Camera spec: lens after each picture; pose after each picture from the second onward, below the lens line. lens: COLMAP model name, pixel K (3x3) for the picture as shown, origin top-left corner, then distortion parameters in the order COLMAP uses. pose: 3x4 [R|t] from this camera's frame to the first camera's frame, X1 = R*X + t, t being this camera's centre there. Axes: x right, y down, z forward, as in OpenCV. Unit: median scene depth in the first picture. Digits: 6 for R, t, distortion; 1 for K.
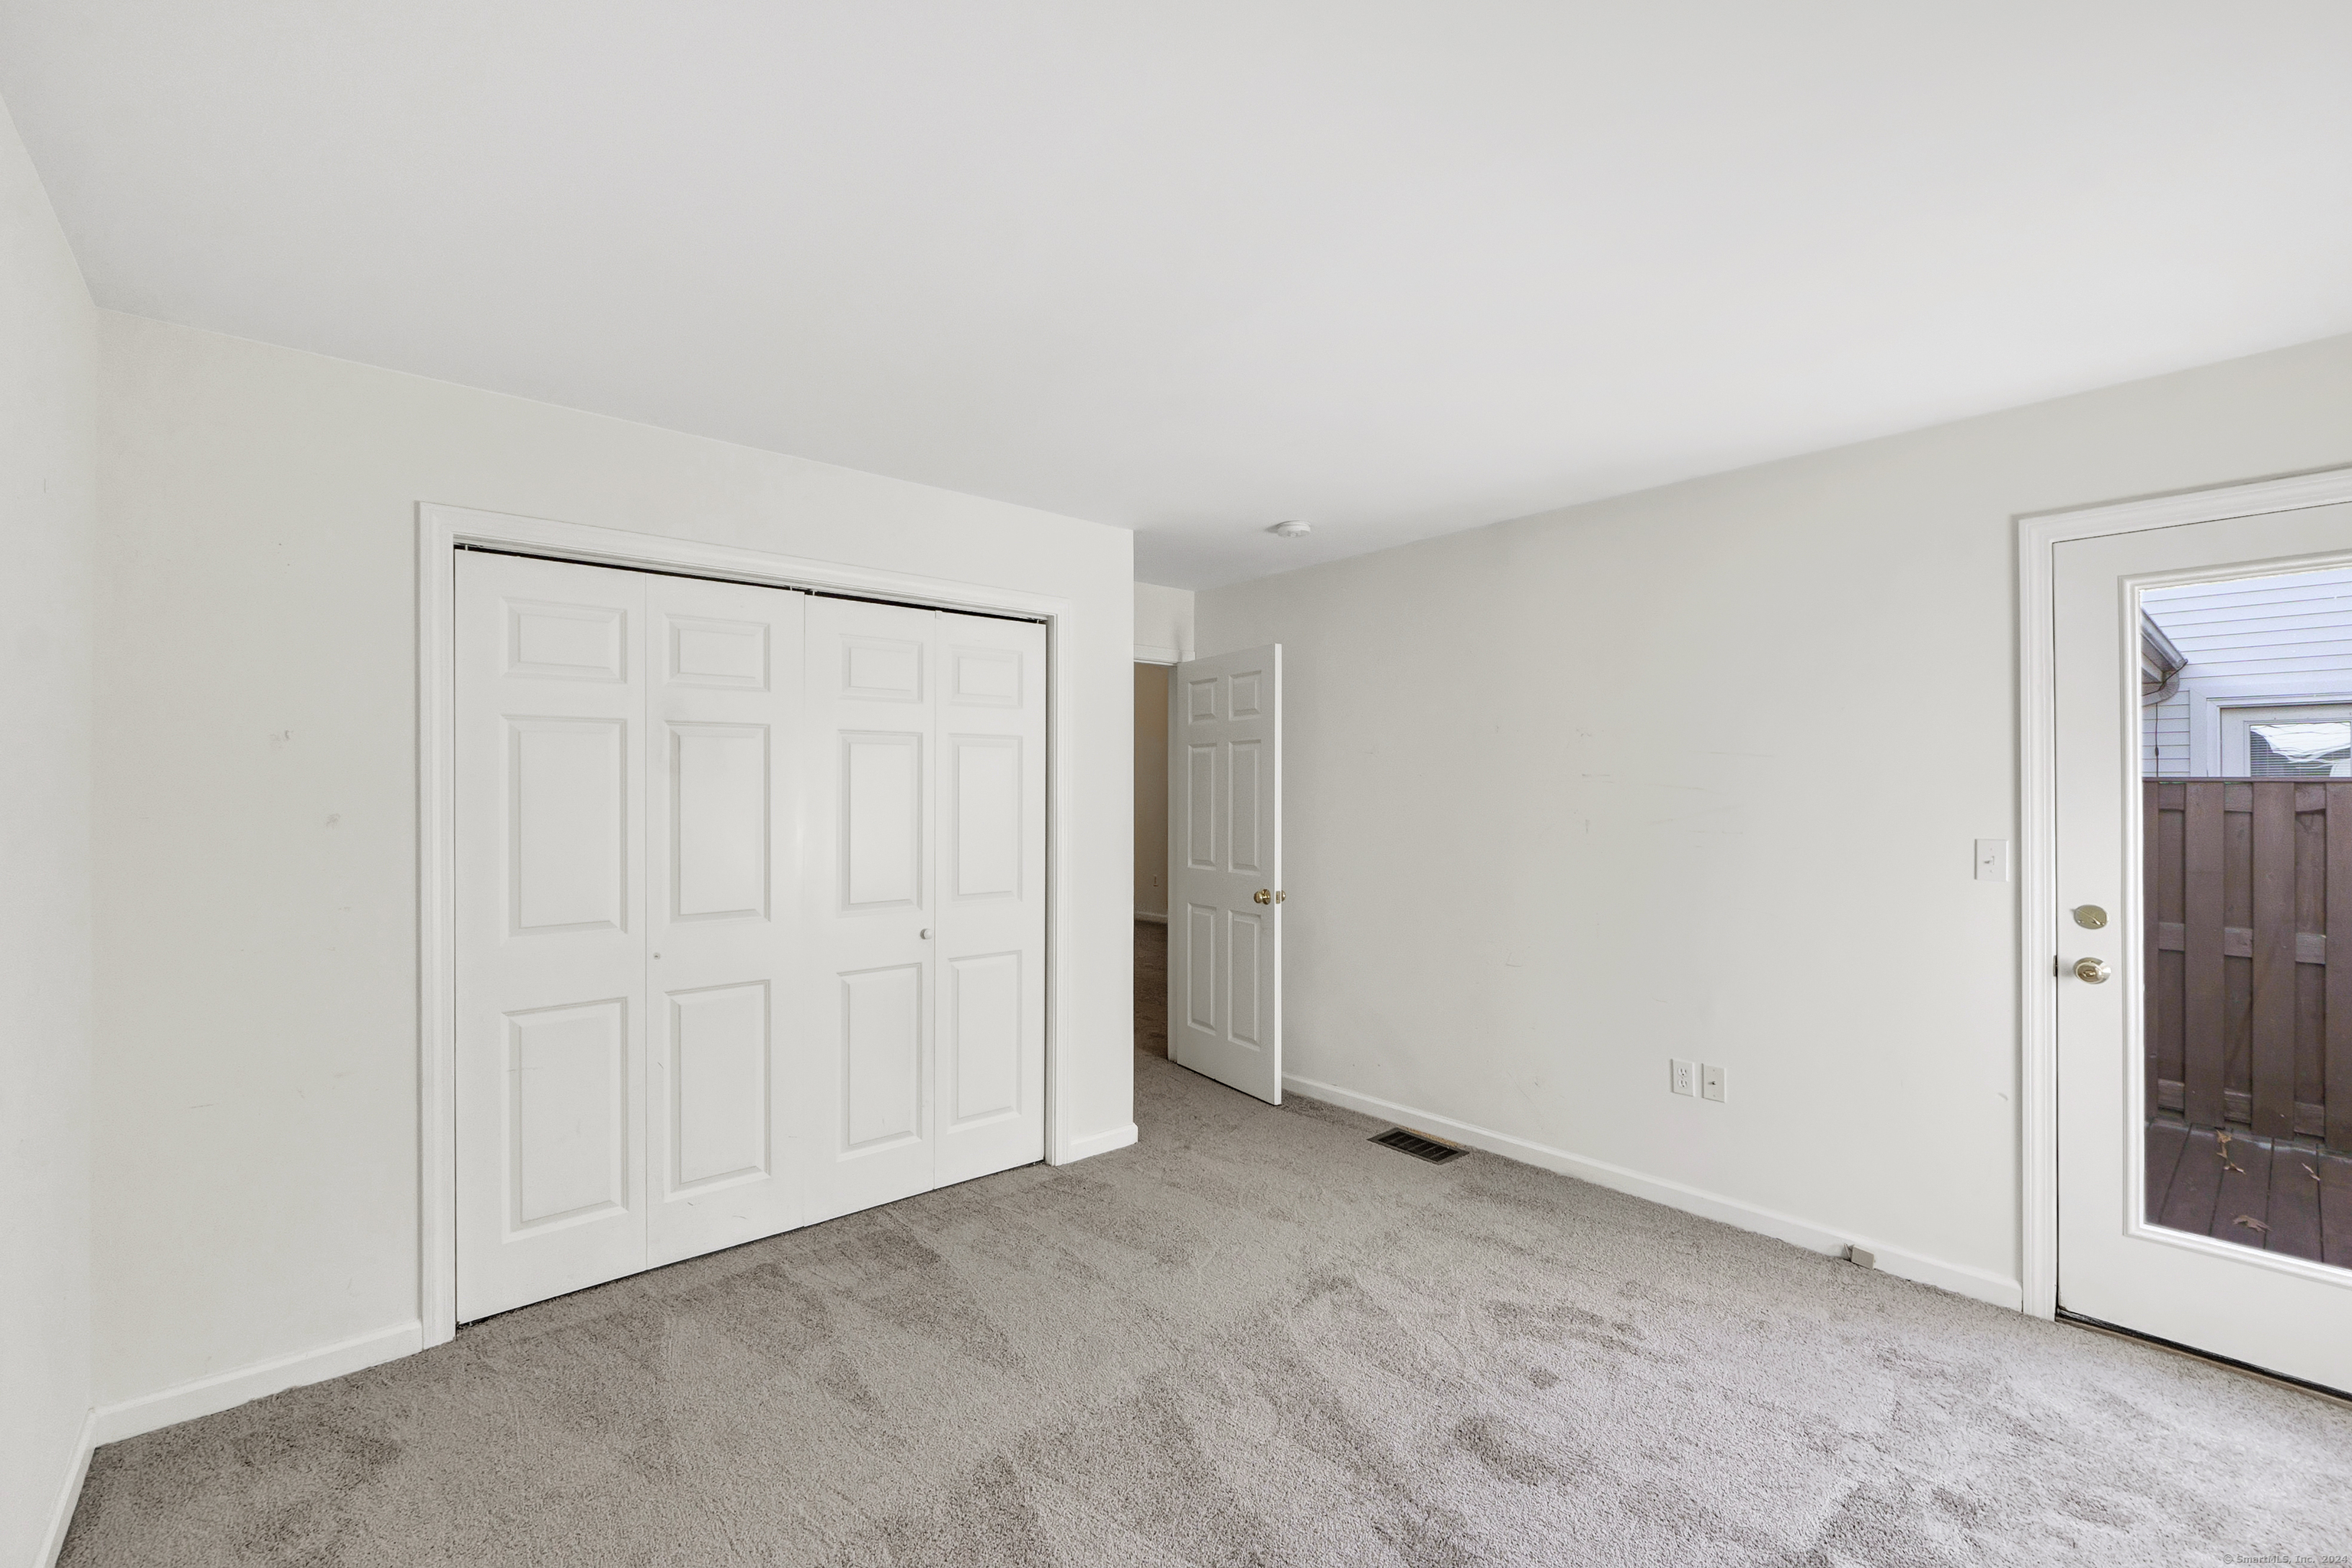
lens RADIAL K [[1007.1, 0, 1176.0], [0, 1007.1, 784.0], [0, 0, 1]] dist [-0.002958, -0.000713]
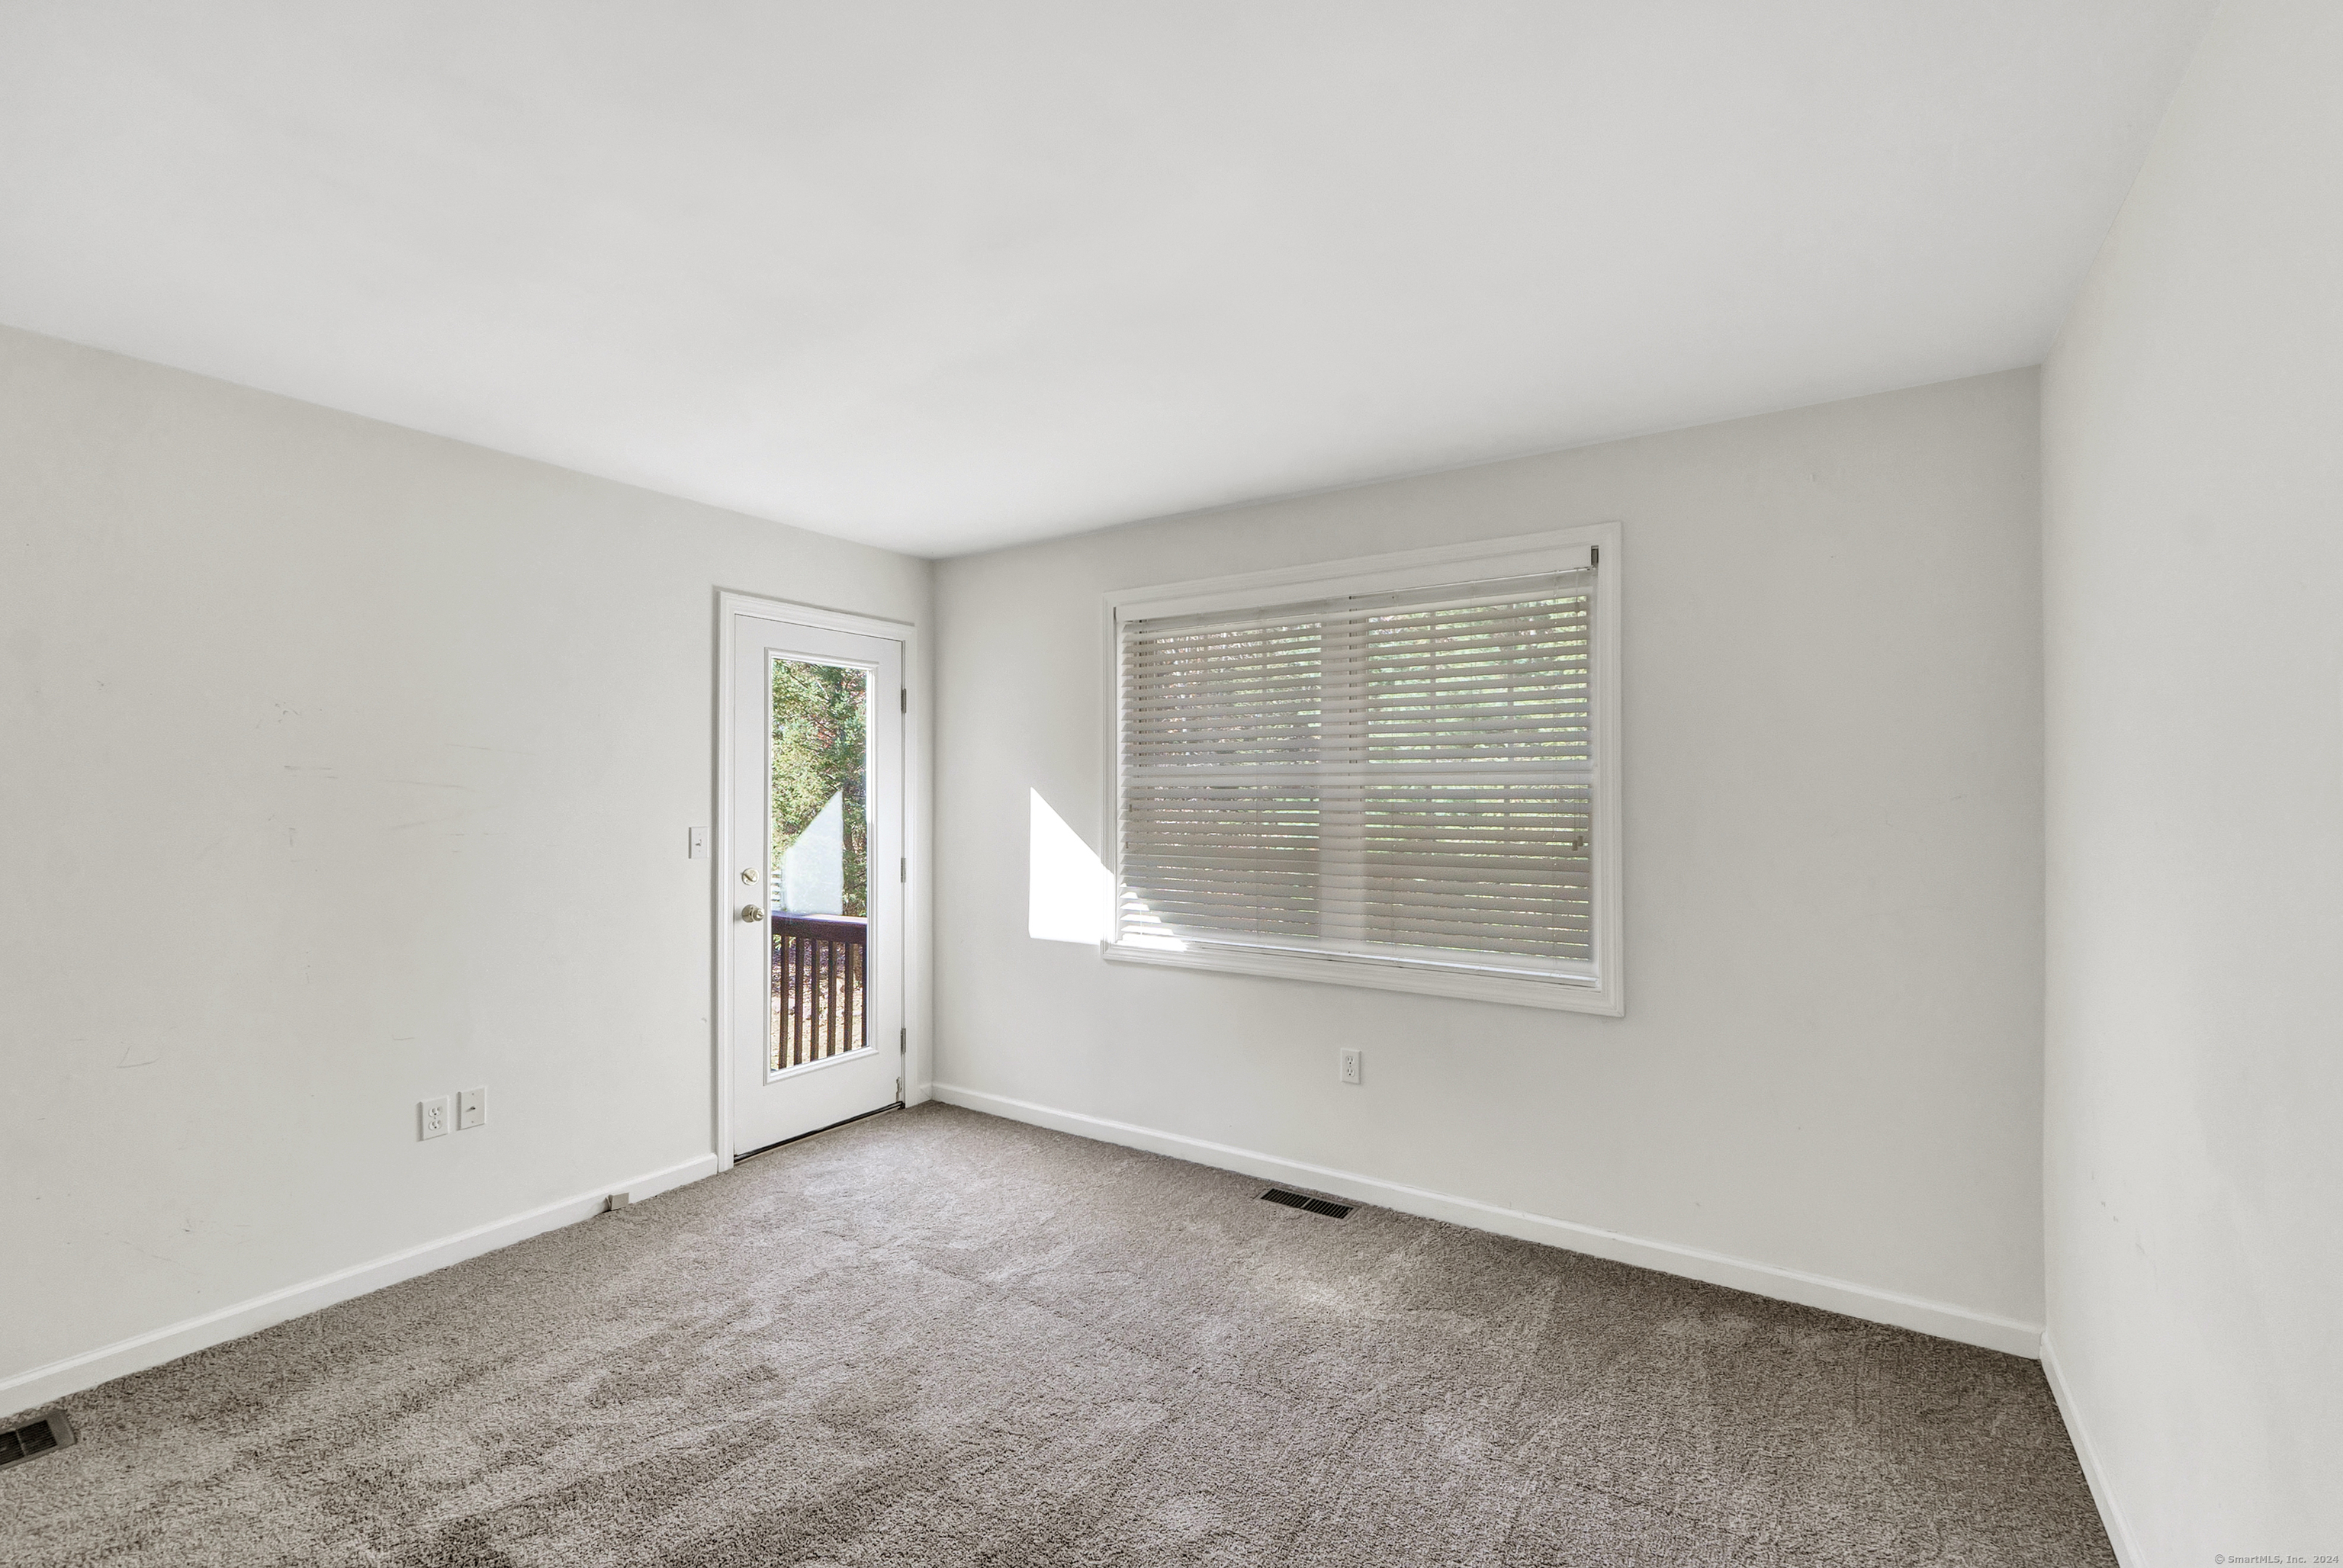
lens RADIAL K [[1003.2, 0, 1171.5], [0, 1003.2, 784.0], [0, 0, 1]] dist [-0.002958, -0.000713]
pose [[-0.267677, 0.006631, 0.963486, -0.624028], [-0.008626, 0.999920, -0.009278, 0.005804], [-0.963470, -0.010795, -0.267598, 0.765037]]
